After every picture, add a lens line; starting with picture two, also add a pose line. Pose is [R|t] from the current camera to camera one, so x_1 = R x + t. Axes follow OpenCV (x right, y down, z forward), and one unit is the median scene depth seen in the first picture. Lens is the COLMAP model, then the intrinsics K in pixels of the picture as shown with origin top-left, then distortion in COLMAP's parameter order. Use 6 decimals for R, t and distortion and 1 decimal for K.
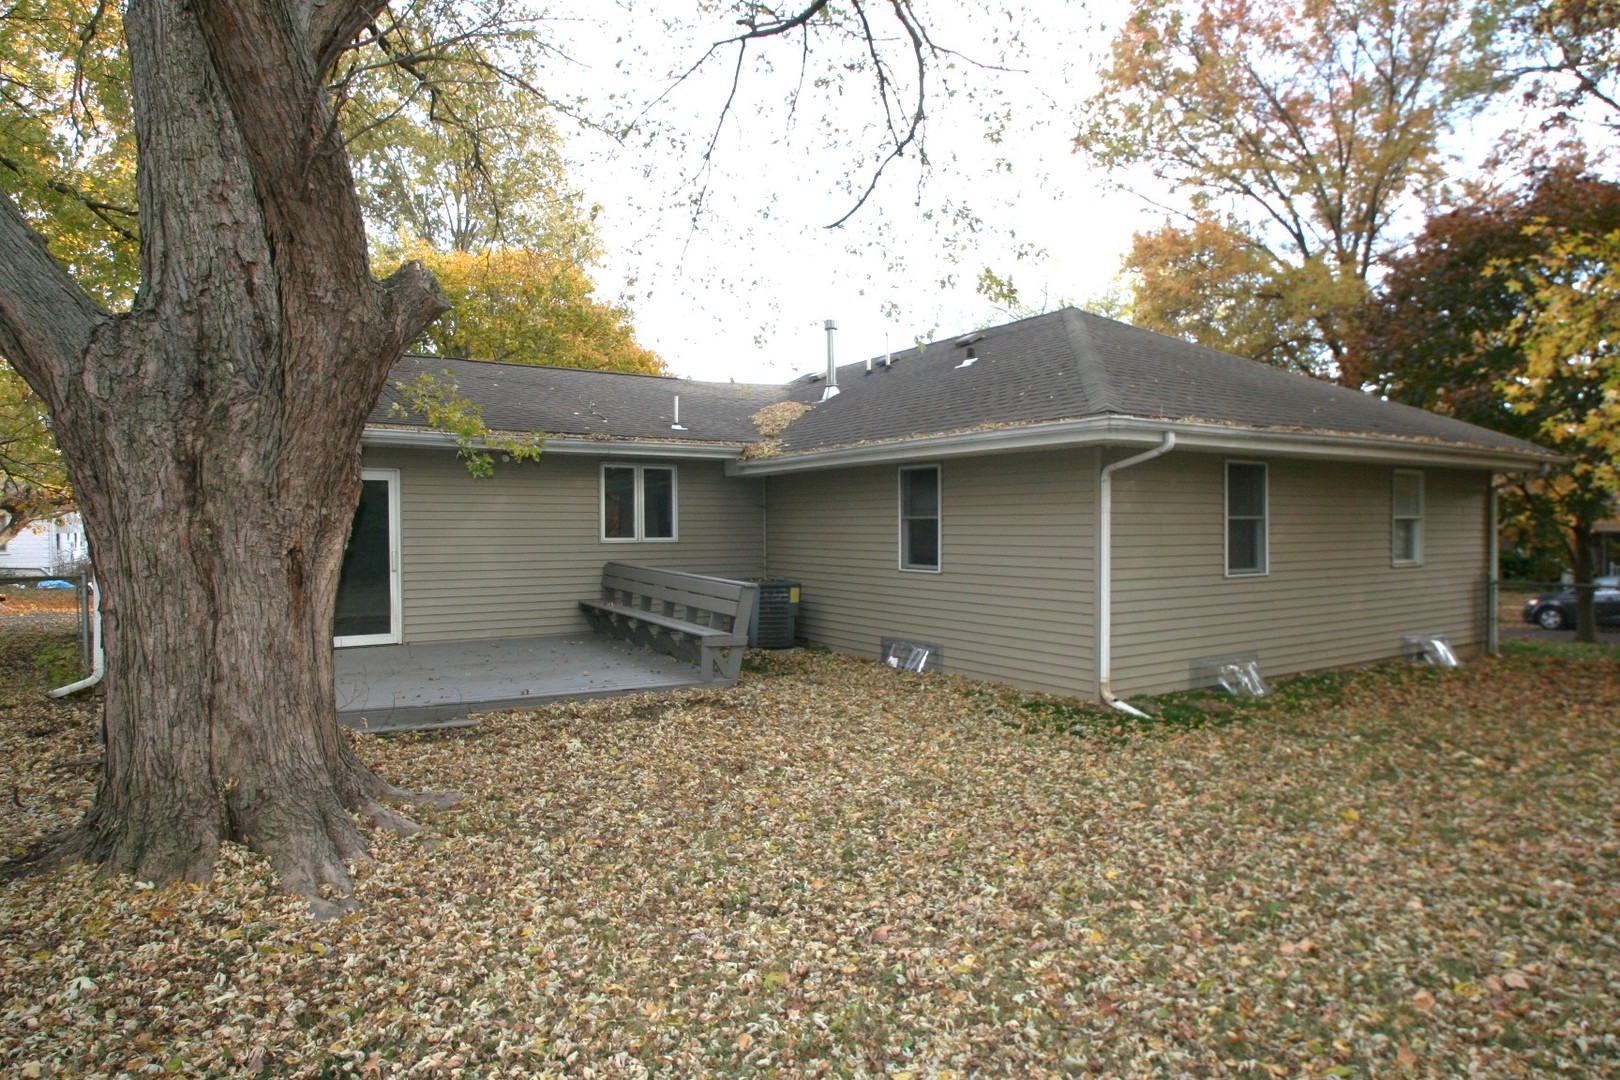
lens RADIAL K [[947.9, 0, 803.9], [0, 947.9, 541.7], [0, 0, 1]] dist [-0.022779, 0.001266]
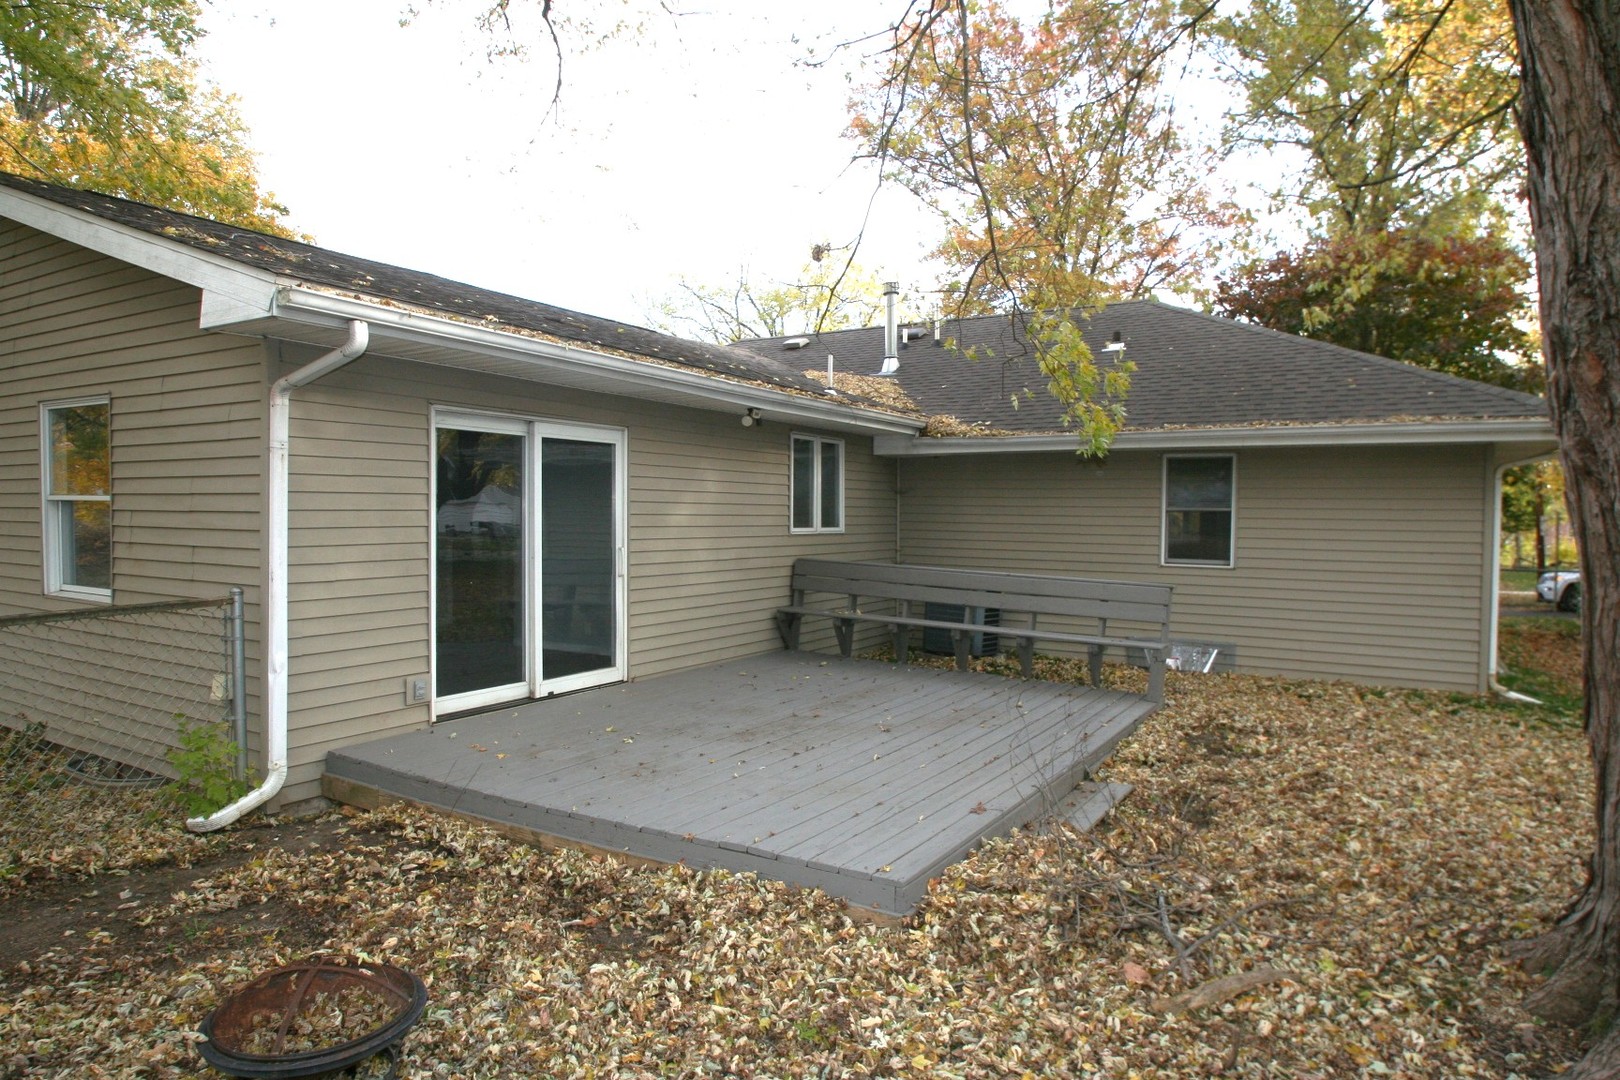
lens RADIAL K [[947.9, 0, 803.9], [0, 947.9, 541.7], [0, 0, 1]] dist [-0.022779, 0.001266]
pose [[0.897773, -0.001494, 0.440455, -0.616070], [-0.005435, 0.999881, 0.014470, -0.004490], [-0.440424, -0.015385, 0.897658, 0.319743]]
